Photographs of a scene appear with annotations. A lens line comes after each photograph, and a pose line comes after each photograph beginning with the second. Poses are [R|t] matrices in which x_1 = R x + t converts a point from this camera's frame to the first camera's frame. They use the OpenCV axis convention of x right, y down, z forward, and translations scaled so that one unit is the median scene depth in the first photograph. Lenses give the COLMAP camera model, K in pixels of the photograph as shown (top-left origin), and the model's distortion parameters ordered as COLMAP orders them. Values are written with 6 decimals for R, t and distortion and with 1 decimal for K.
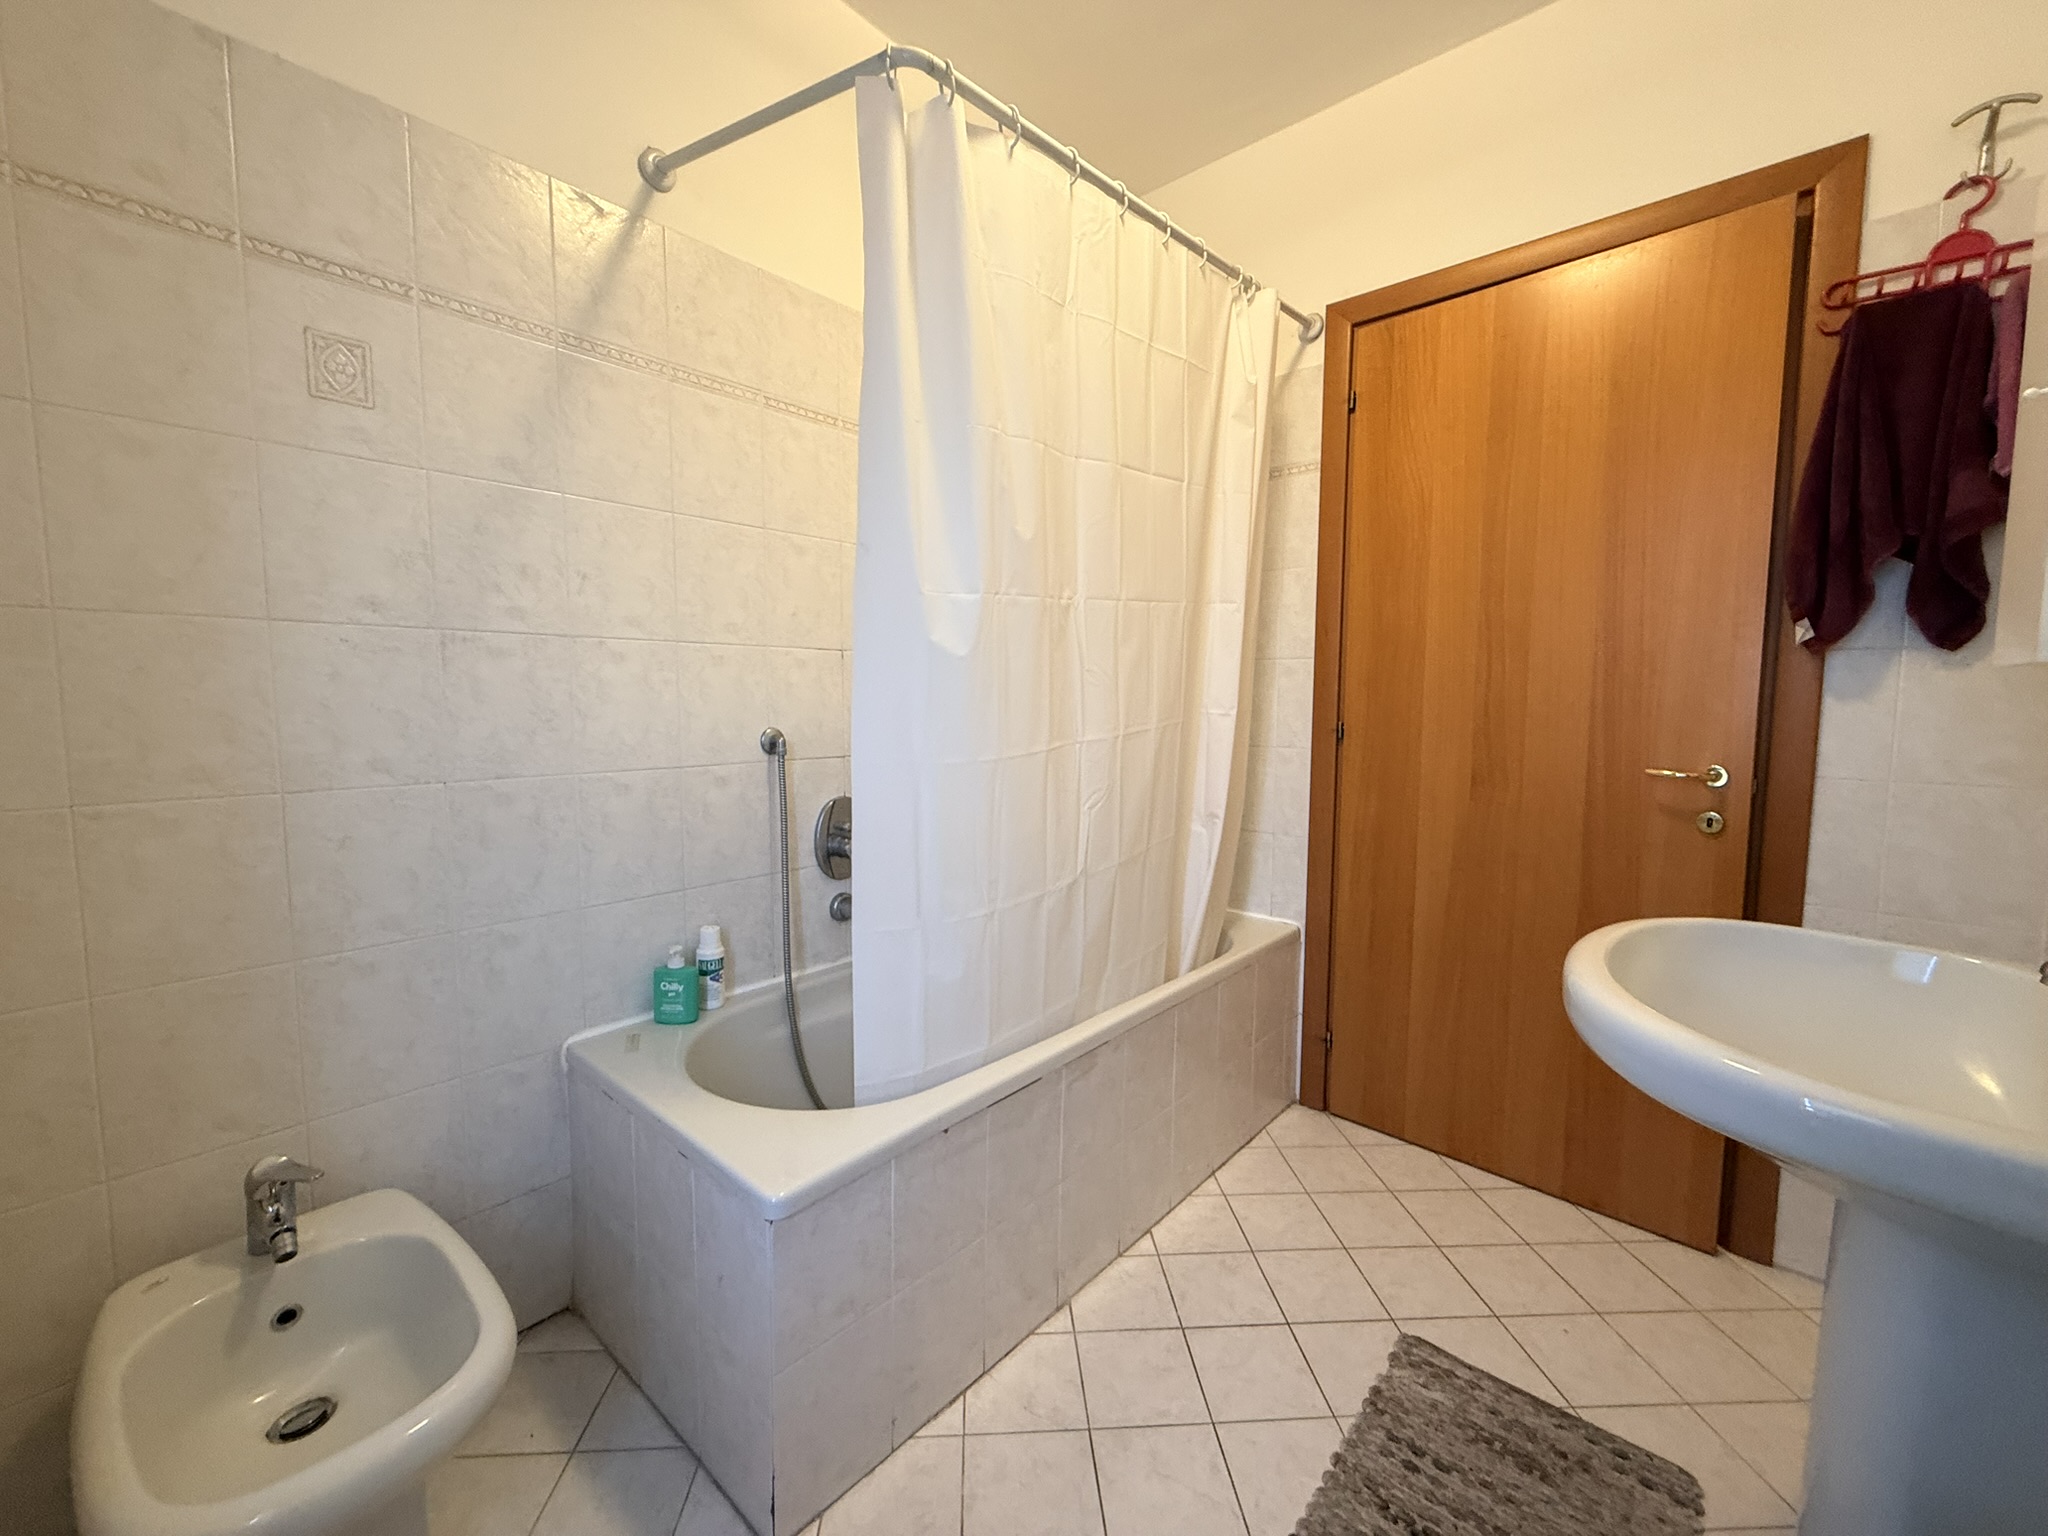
lens RADIAL K [[810.3, 0, 1023.3], [0, 810.3, 757.9], [0, 0, 1]] dist [-0.000103, -0.000073]
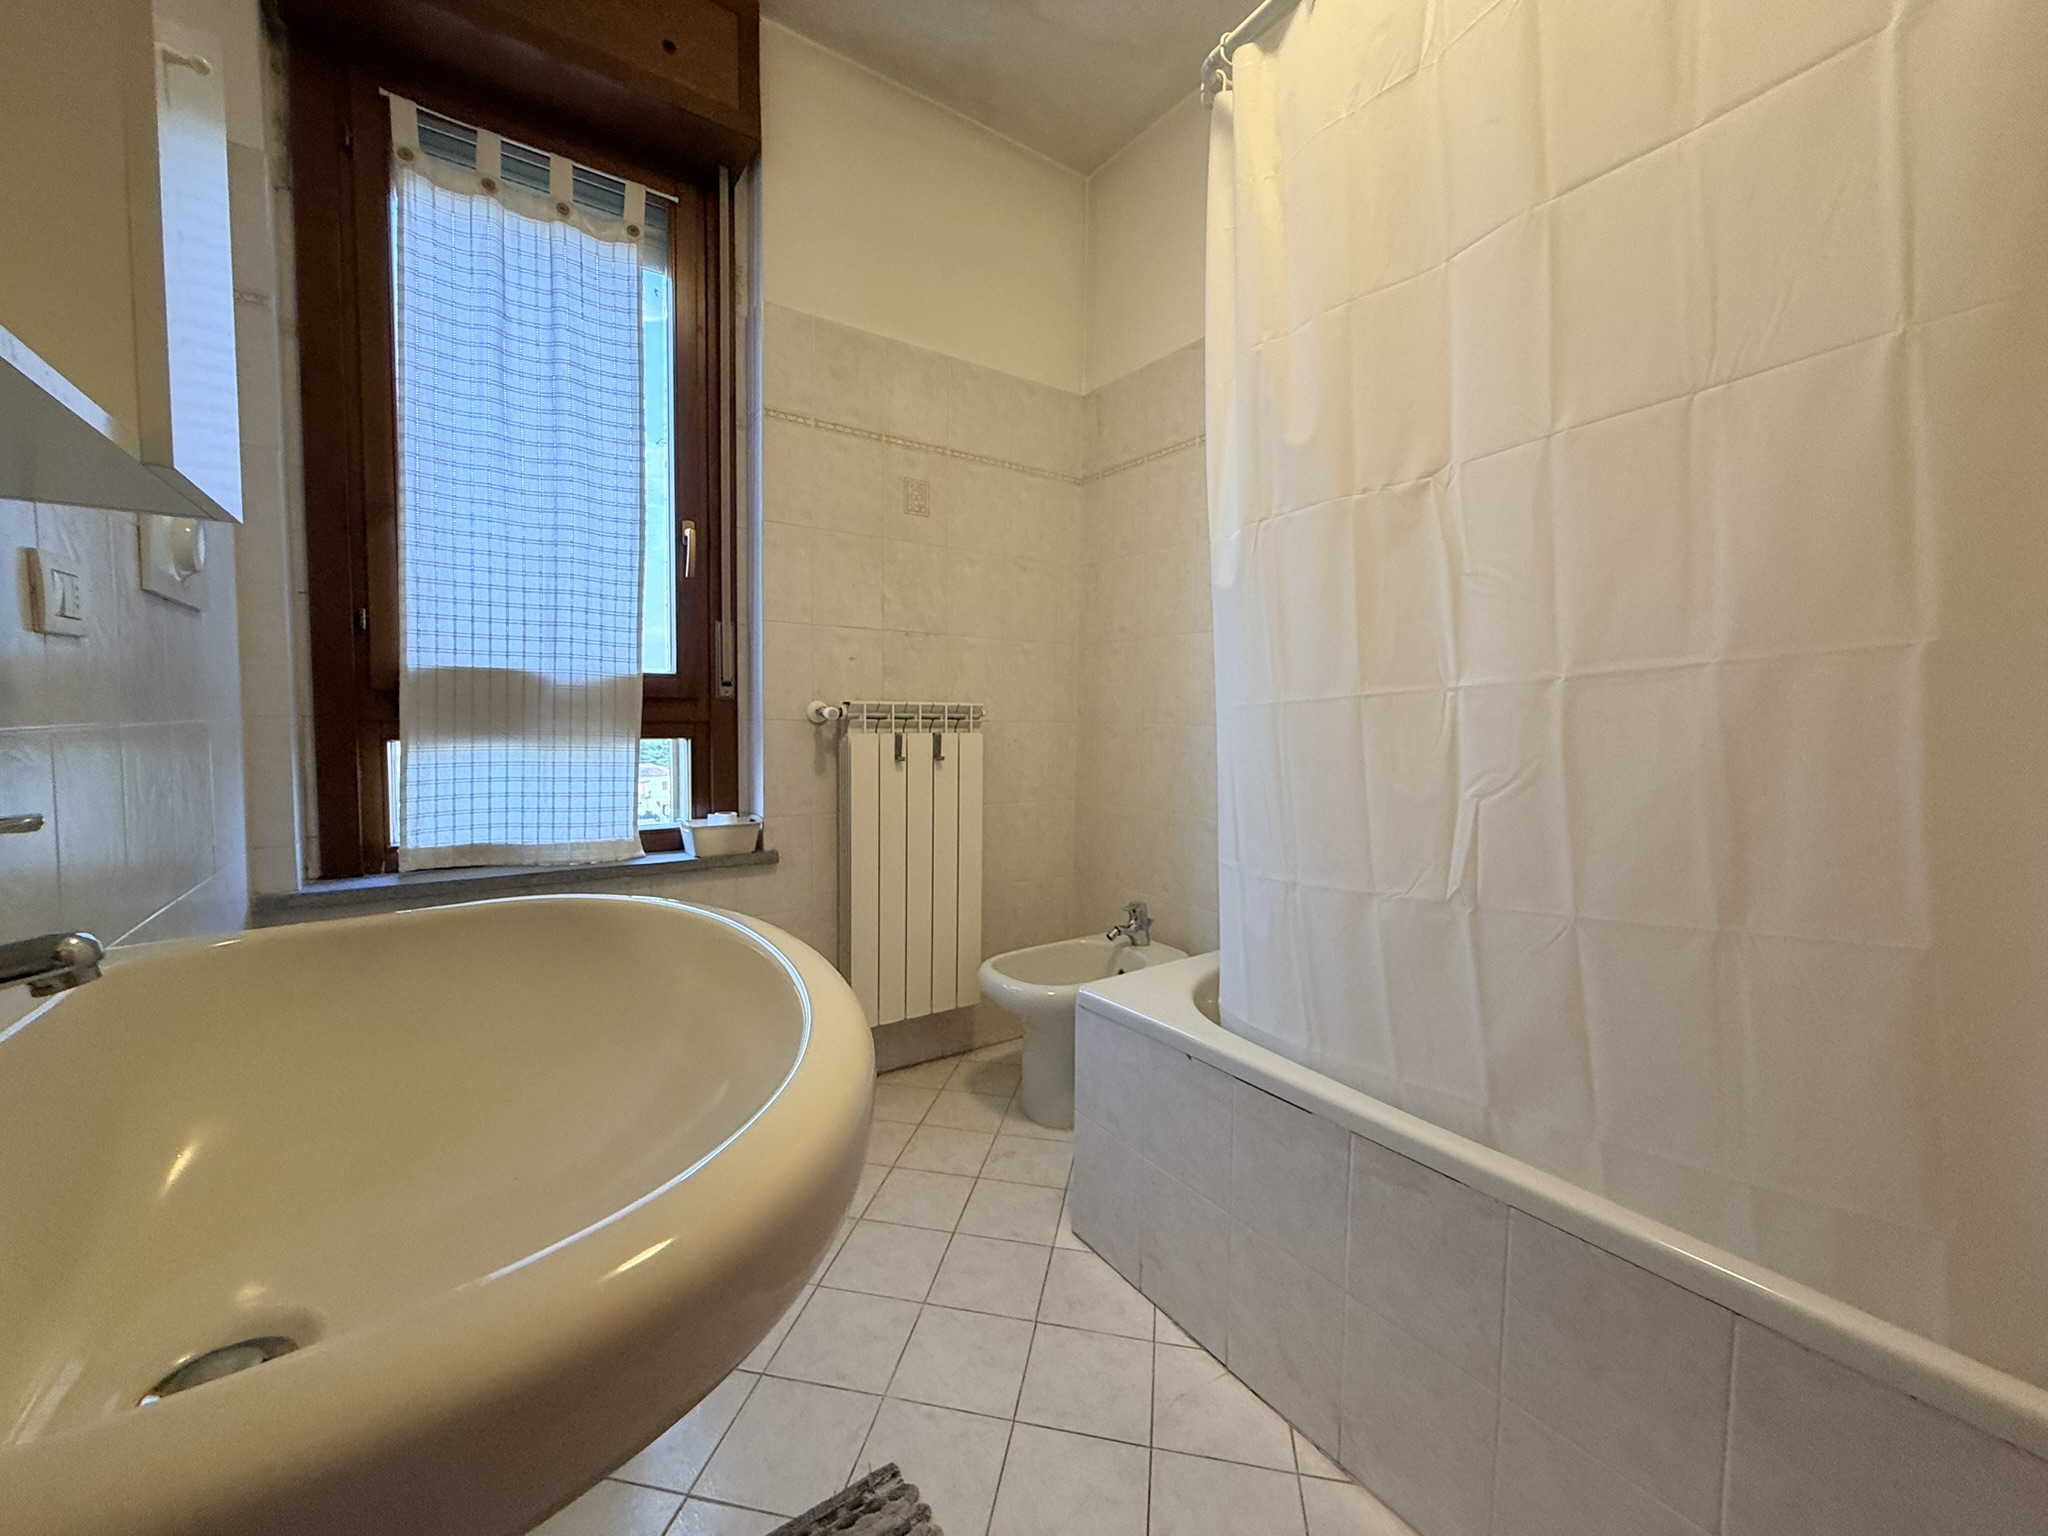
lens RADIAL K [[810.3, 0, 1026.5], [0, 810.3, 767.1], [0, 0, 1]] dist [-0.000103, -0.000073]
pose [[-0.230190, 0.052813, -0.971712, 0.824505], [-0.093192, 0.992741, 0.076033, 0.026753], [0.968673, 0.108058, -0.223597, 0.864151]]
